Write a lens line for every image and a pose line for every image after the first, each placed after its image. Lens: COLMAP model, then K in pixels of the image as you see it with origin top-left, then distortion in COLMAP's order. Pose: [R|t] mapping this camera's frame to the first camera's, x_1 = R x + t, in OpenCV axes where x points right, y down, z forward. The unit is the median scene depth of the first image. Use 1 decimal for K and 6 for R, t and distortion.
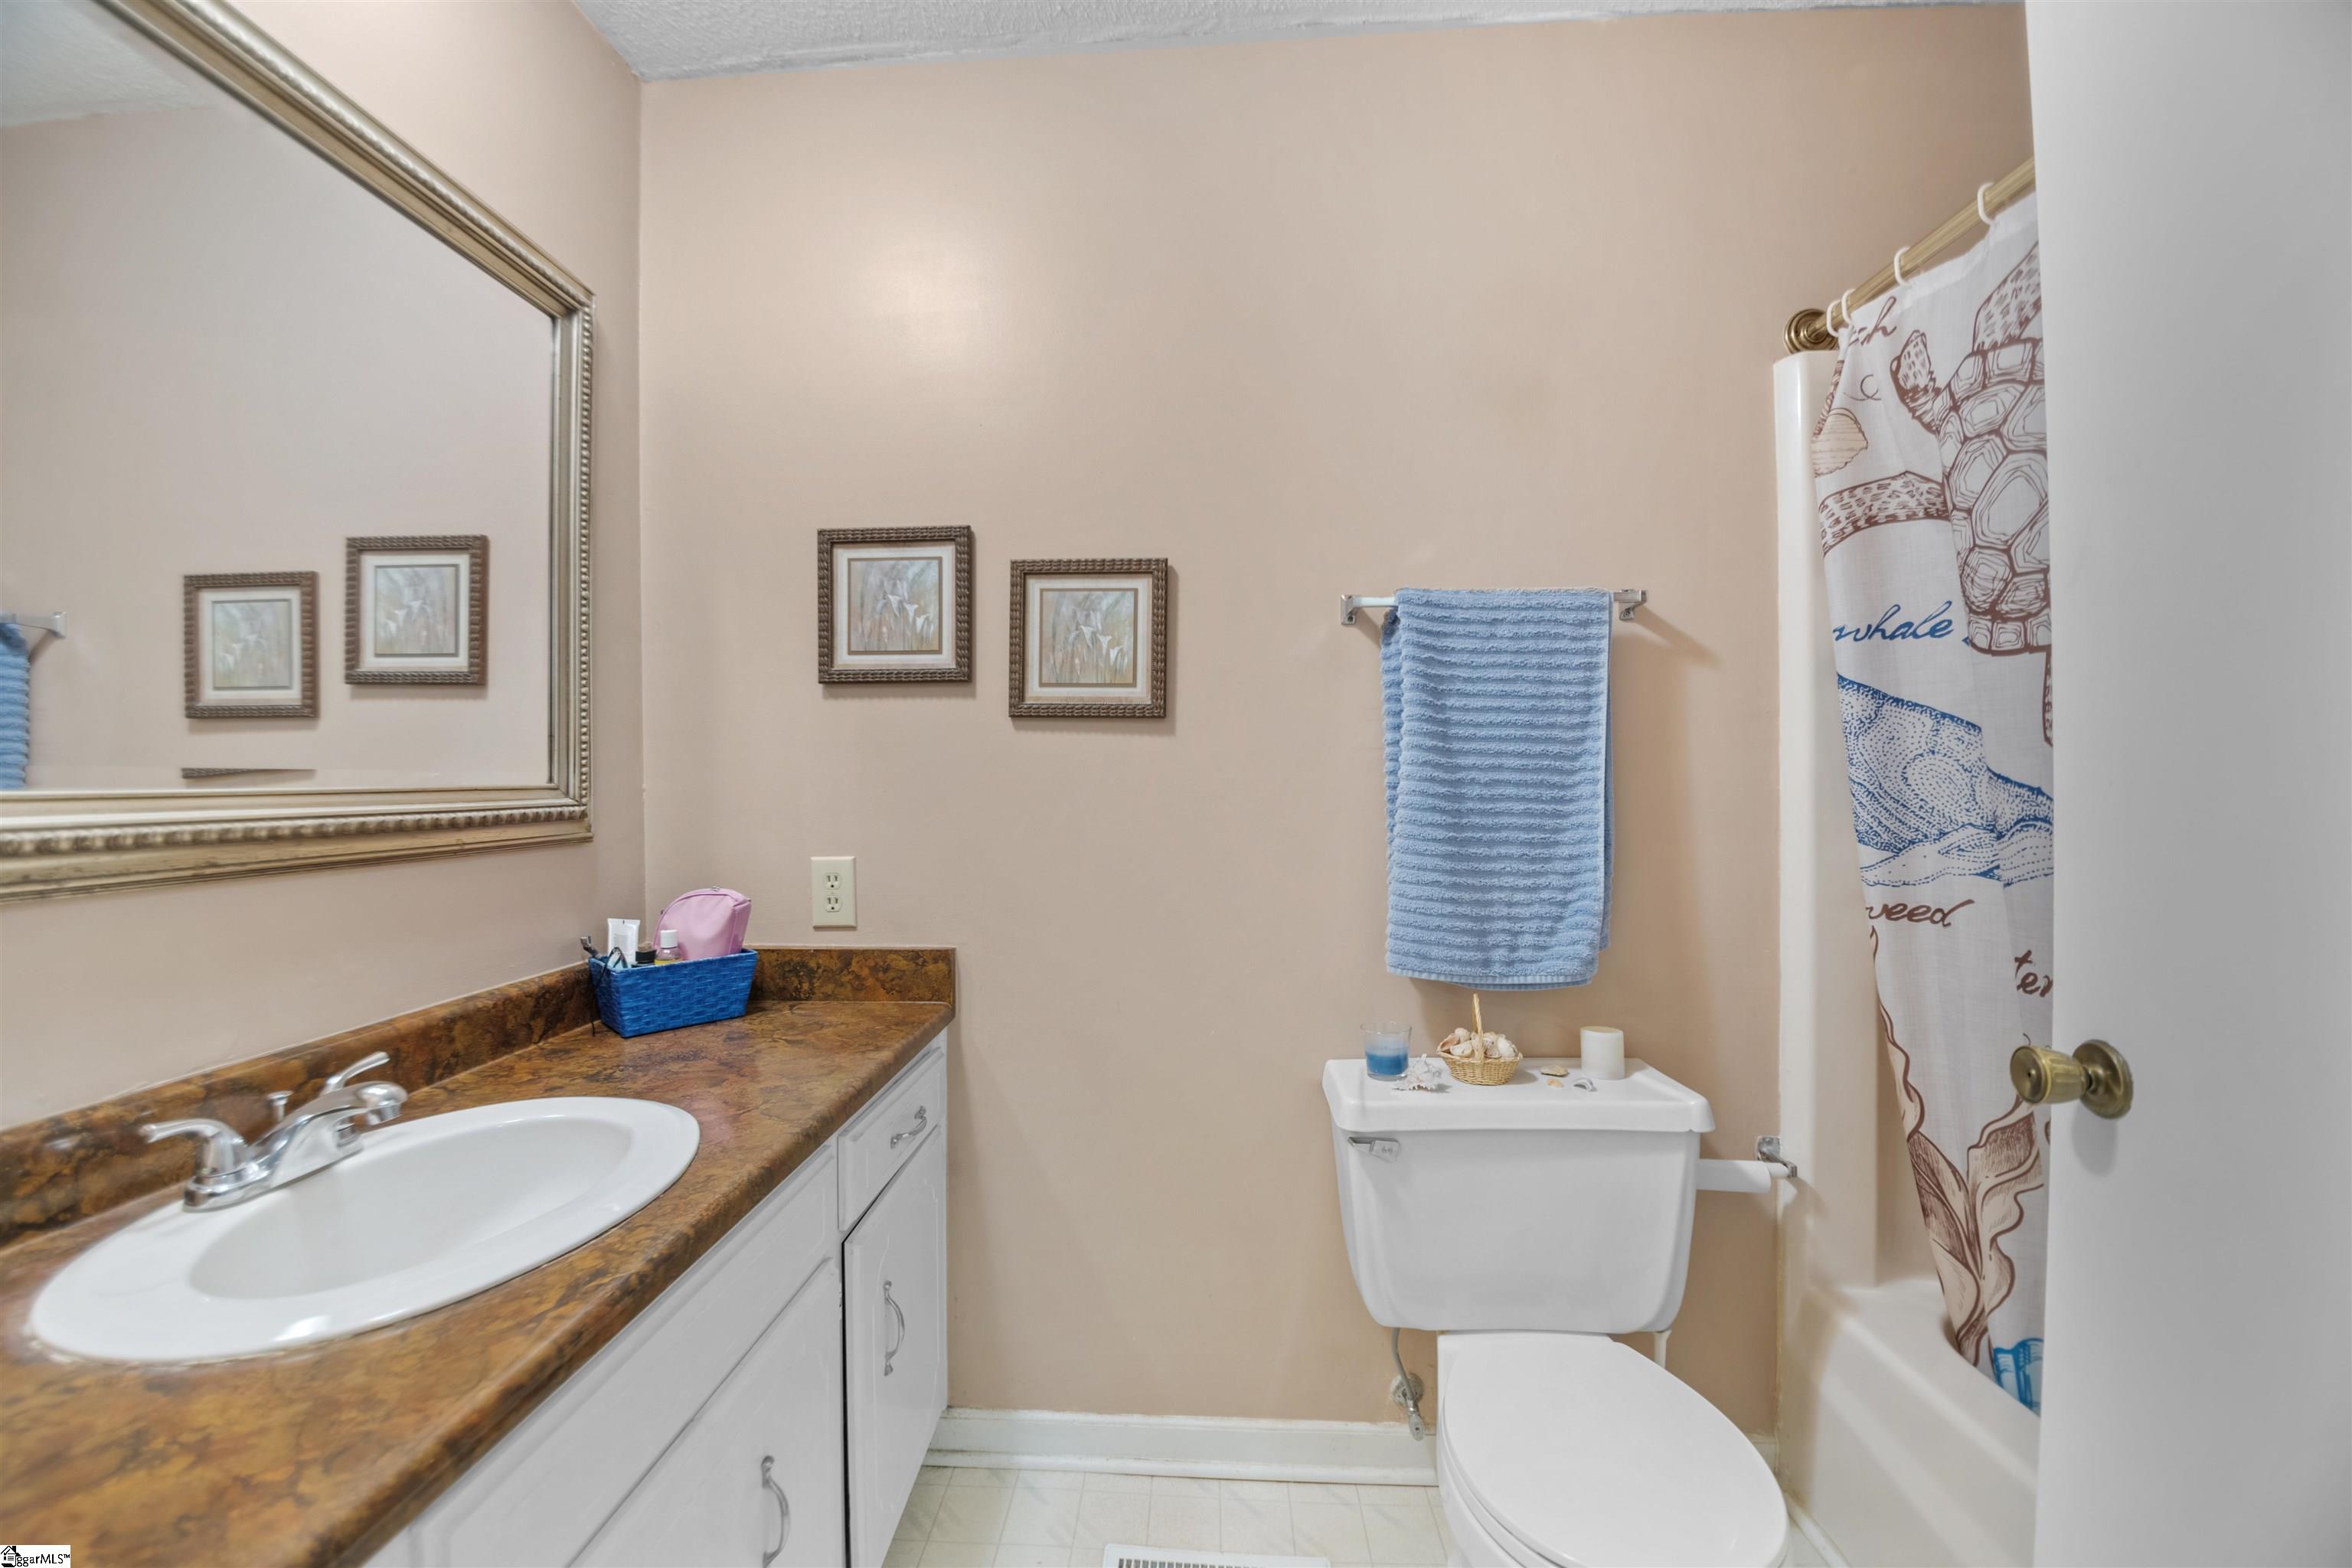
lens RADIAL K [[941.0, 0, 1176.0], [0, 941.0, 784.0], [0, 0, 1]] dist [0.024773, -0.020059]
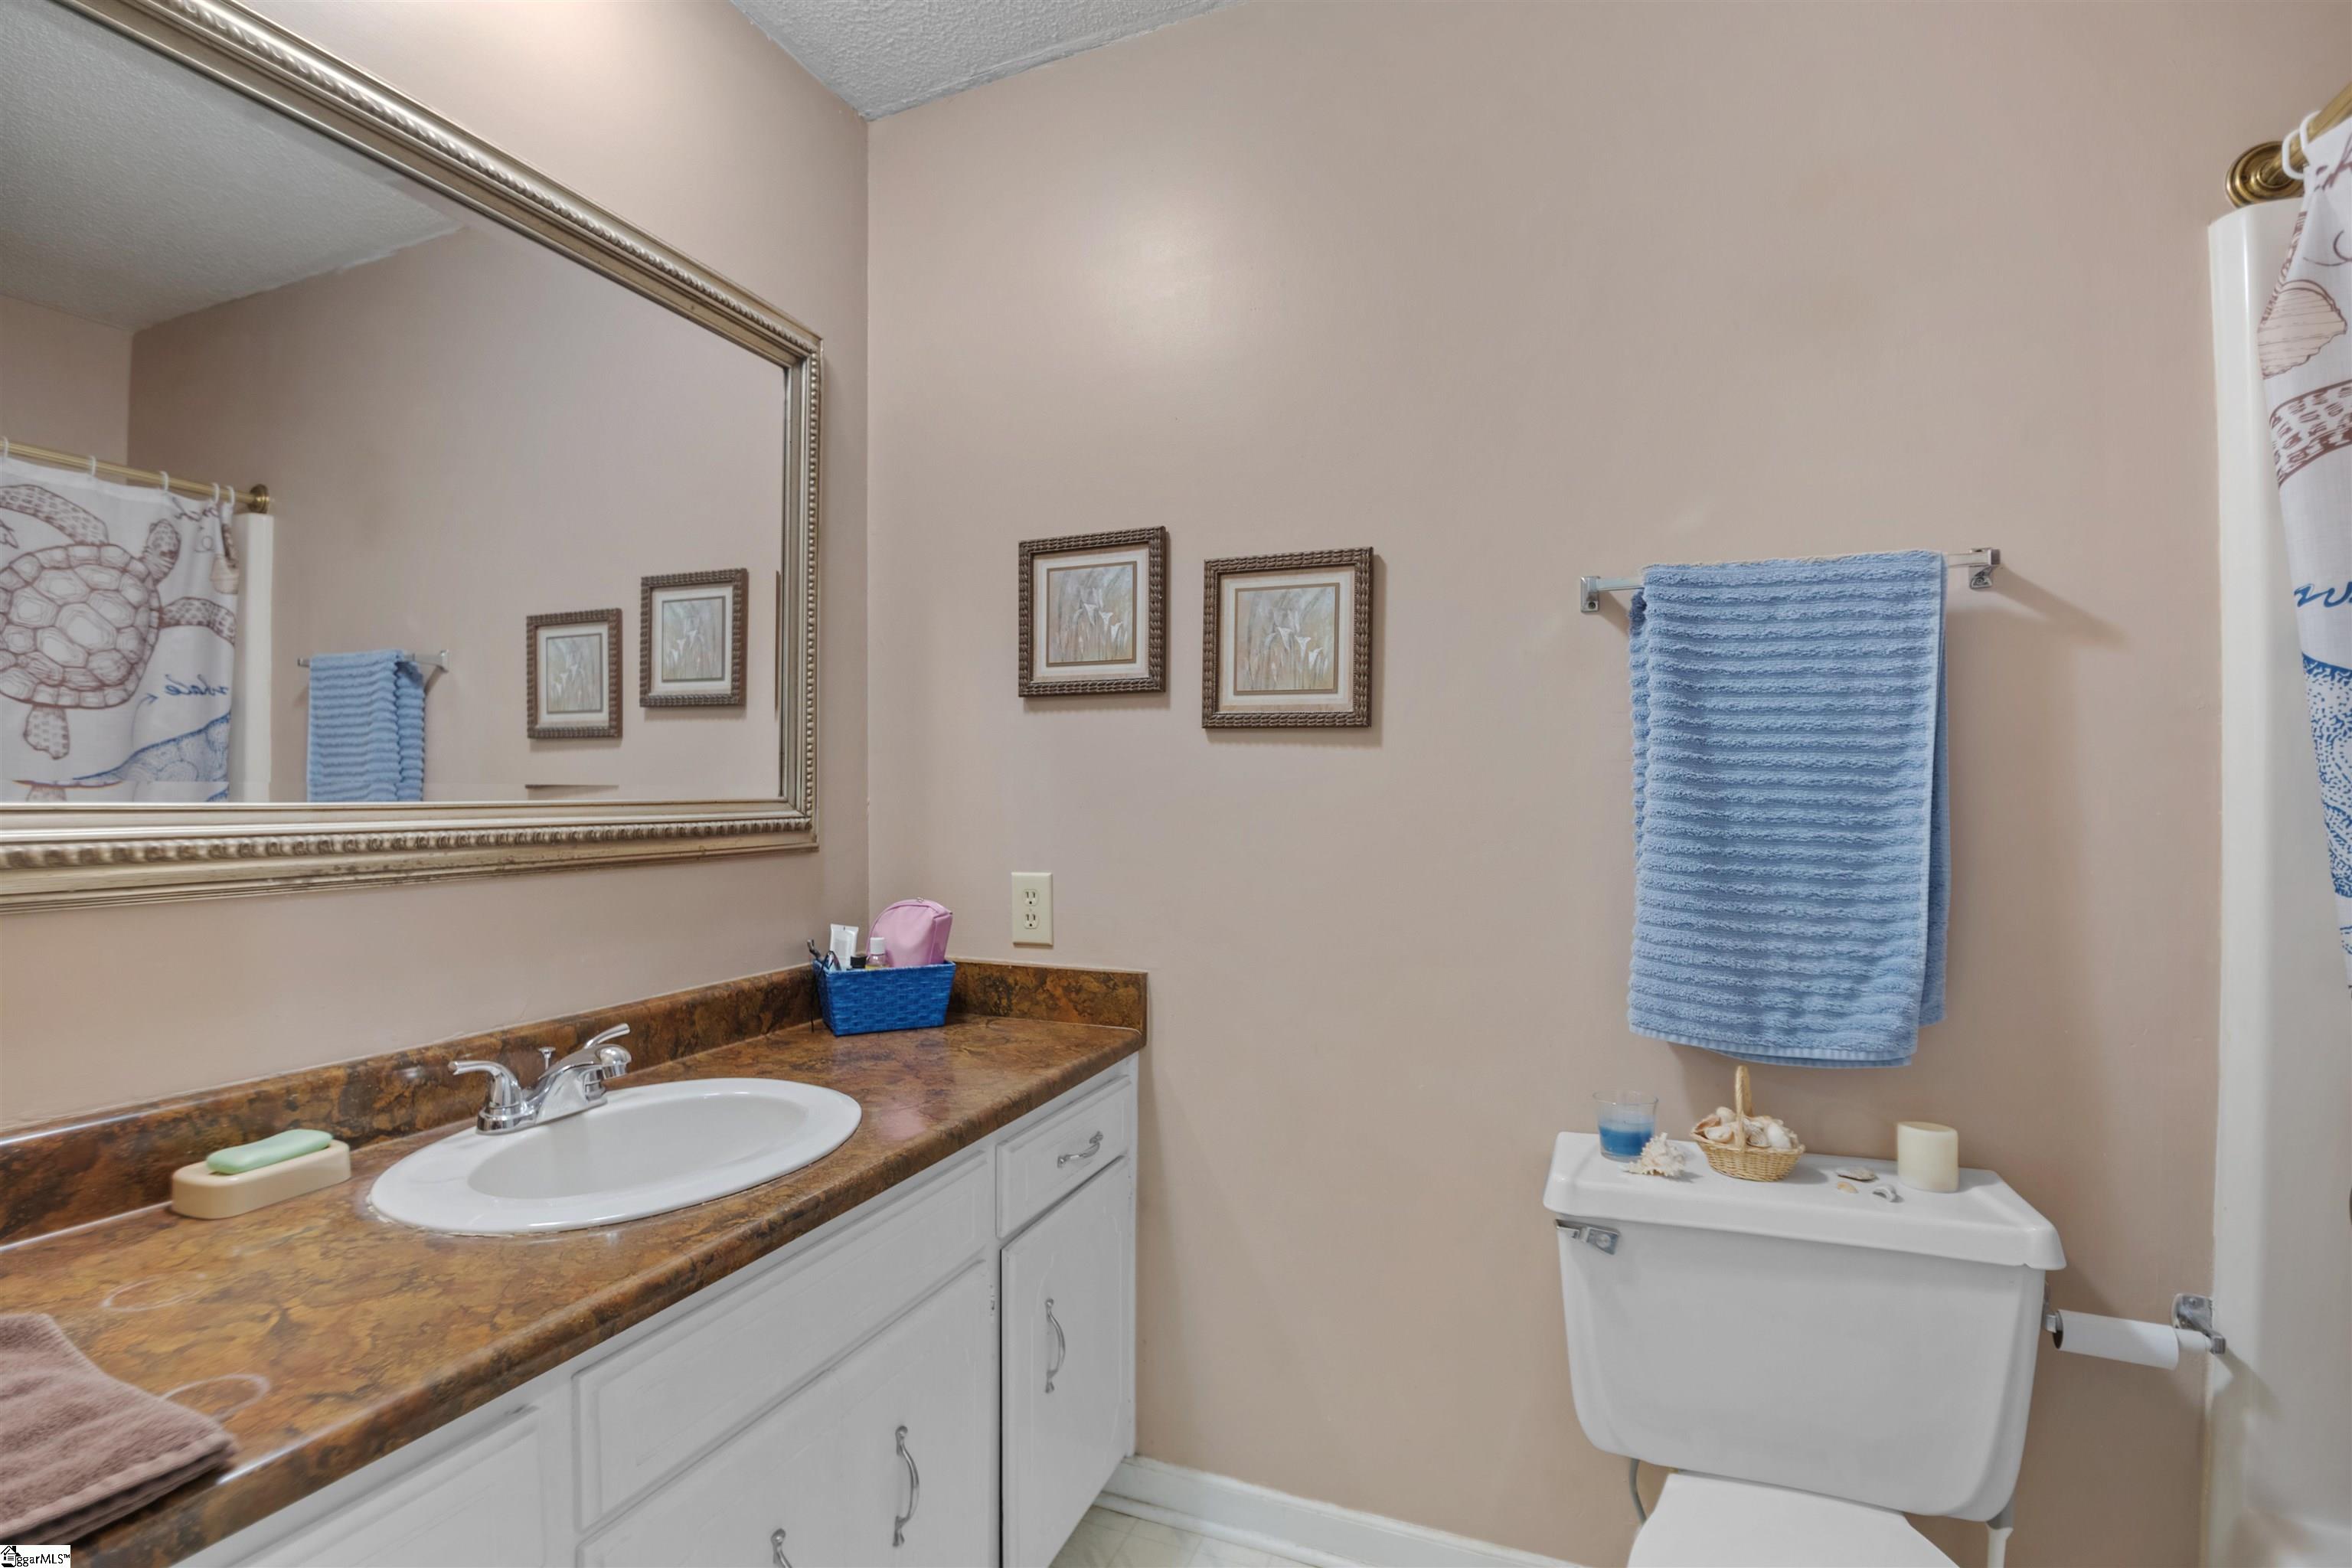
lens RADIAL K [[1144.0, 0, 1170.7], [0, 1144.0, 795.3], [0, 0, 1]] dist [0.025235, -0.022818]
pose [[0.943262, 0.005708, -0.332000, 0.181746], [-0.006398, 0.999979, -0.000984, -0.003703], [0.331988, 0.003053, 0.943279, -0.084391]]
